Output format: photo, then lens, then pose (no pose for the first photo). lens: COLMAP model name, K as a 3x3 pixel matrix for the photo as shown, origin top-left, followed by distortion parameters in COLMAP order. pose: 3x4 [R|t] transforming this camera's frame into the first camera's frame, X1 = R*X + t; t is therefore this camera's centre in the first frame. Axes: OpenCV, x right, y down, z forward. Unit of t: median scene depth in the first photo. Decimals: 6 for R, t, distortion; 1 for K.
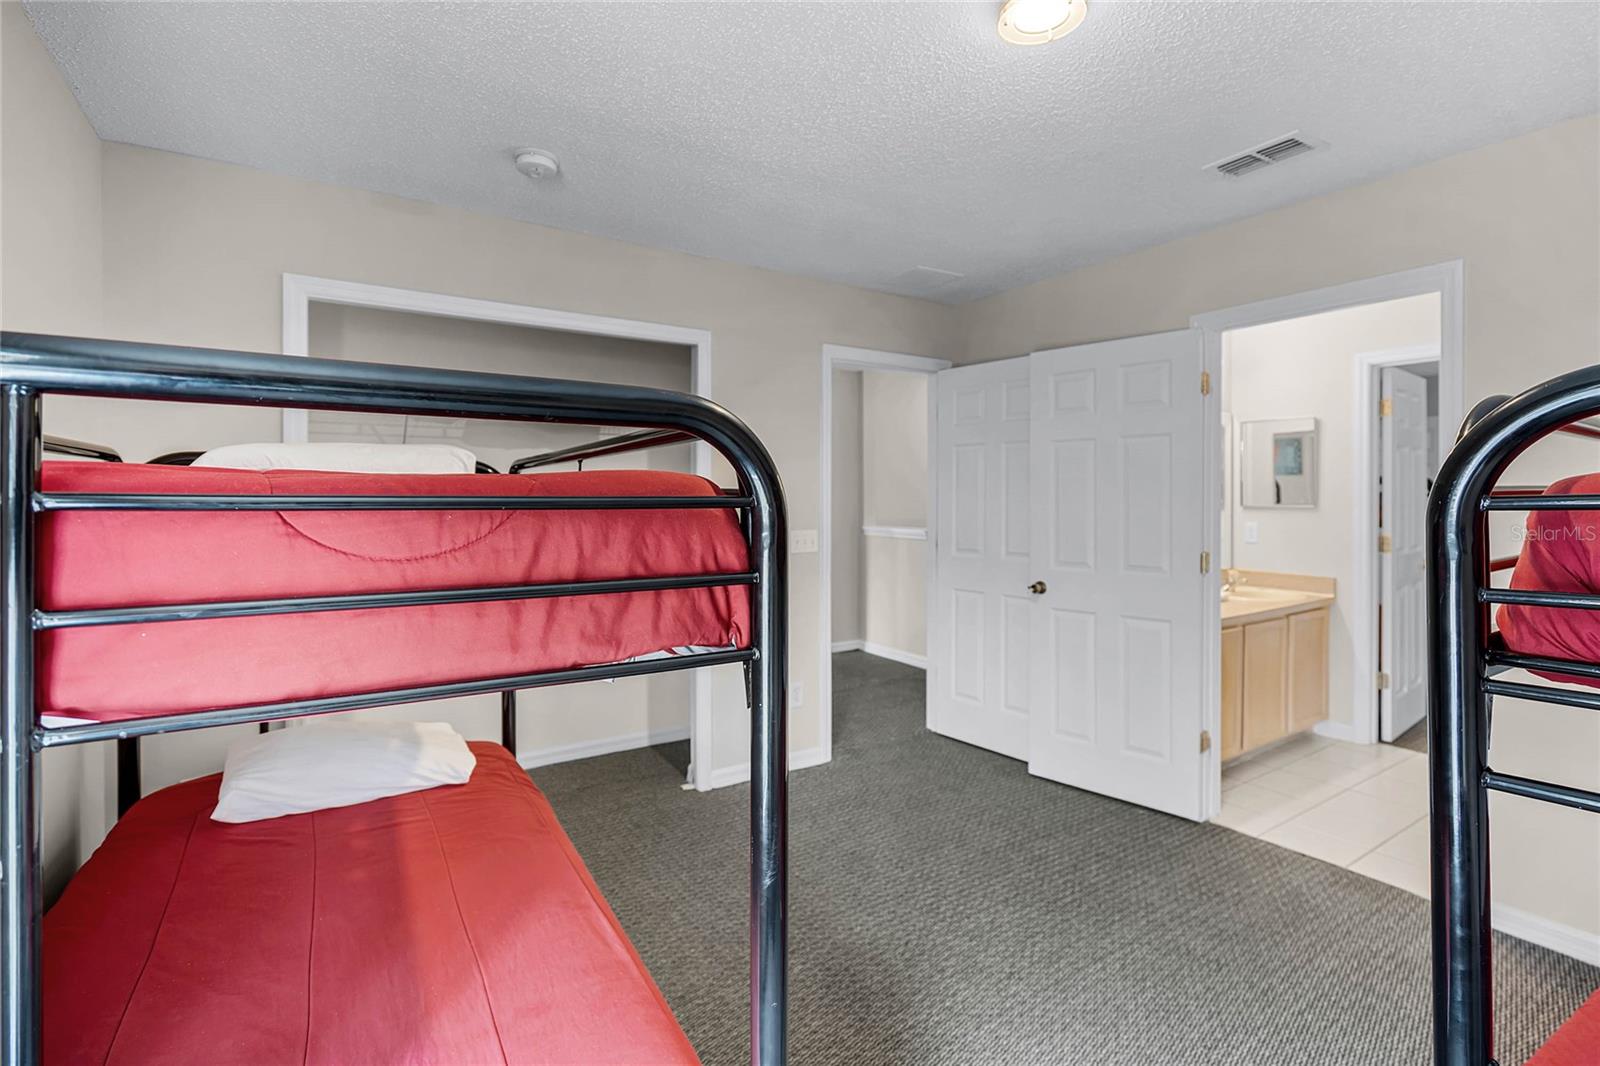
lens RADIAL K [[731.5, 0, 789.5], [0, 731.5, 503.0], [0, 0, 1]] dist [-0.014277, -0.000234]
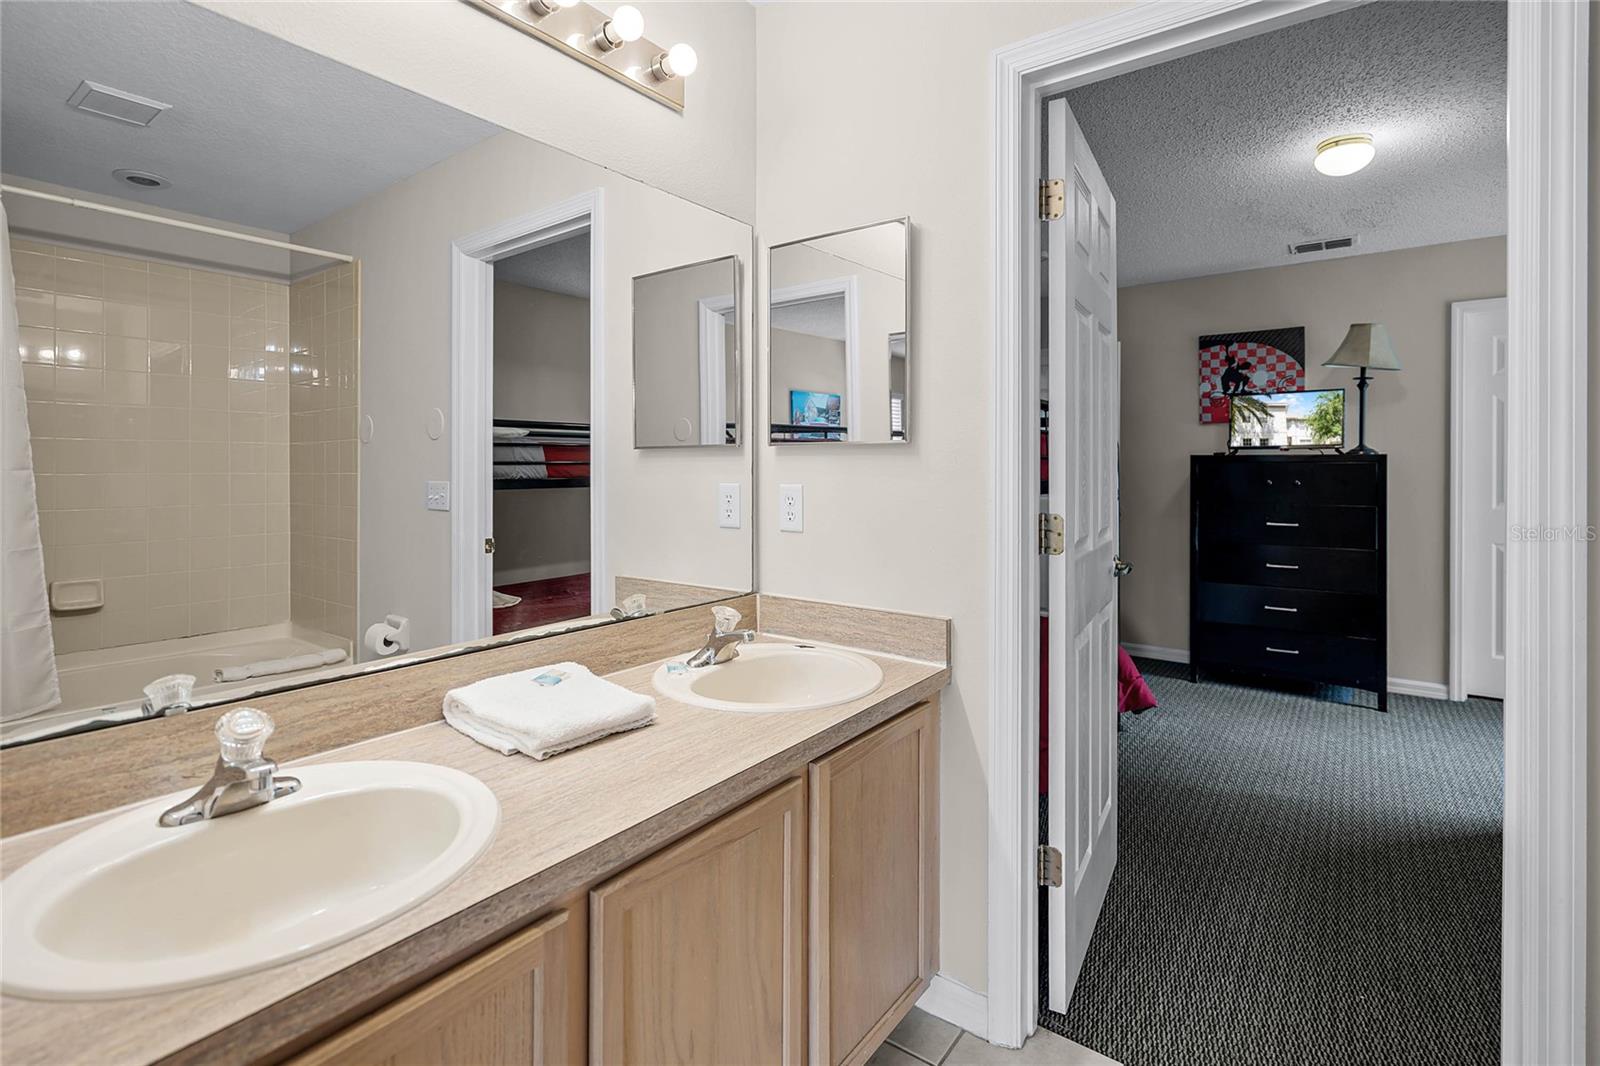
lens RADIAL K [[756.3, 0, 796.0], [0, 756.3, 462.2], [0, 0, 1]] dist [-0.021405, -0.000424]
pose [[0.933580, 0.002215, 0.358363, 0.527378], [-0.000196, 0.999984, -0.005672, 0.017550], [-0.358370, 0.005225, 0.933565, 0.646541]]
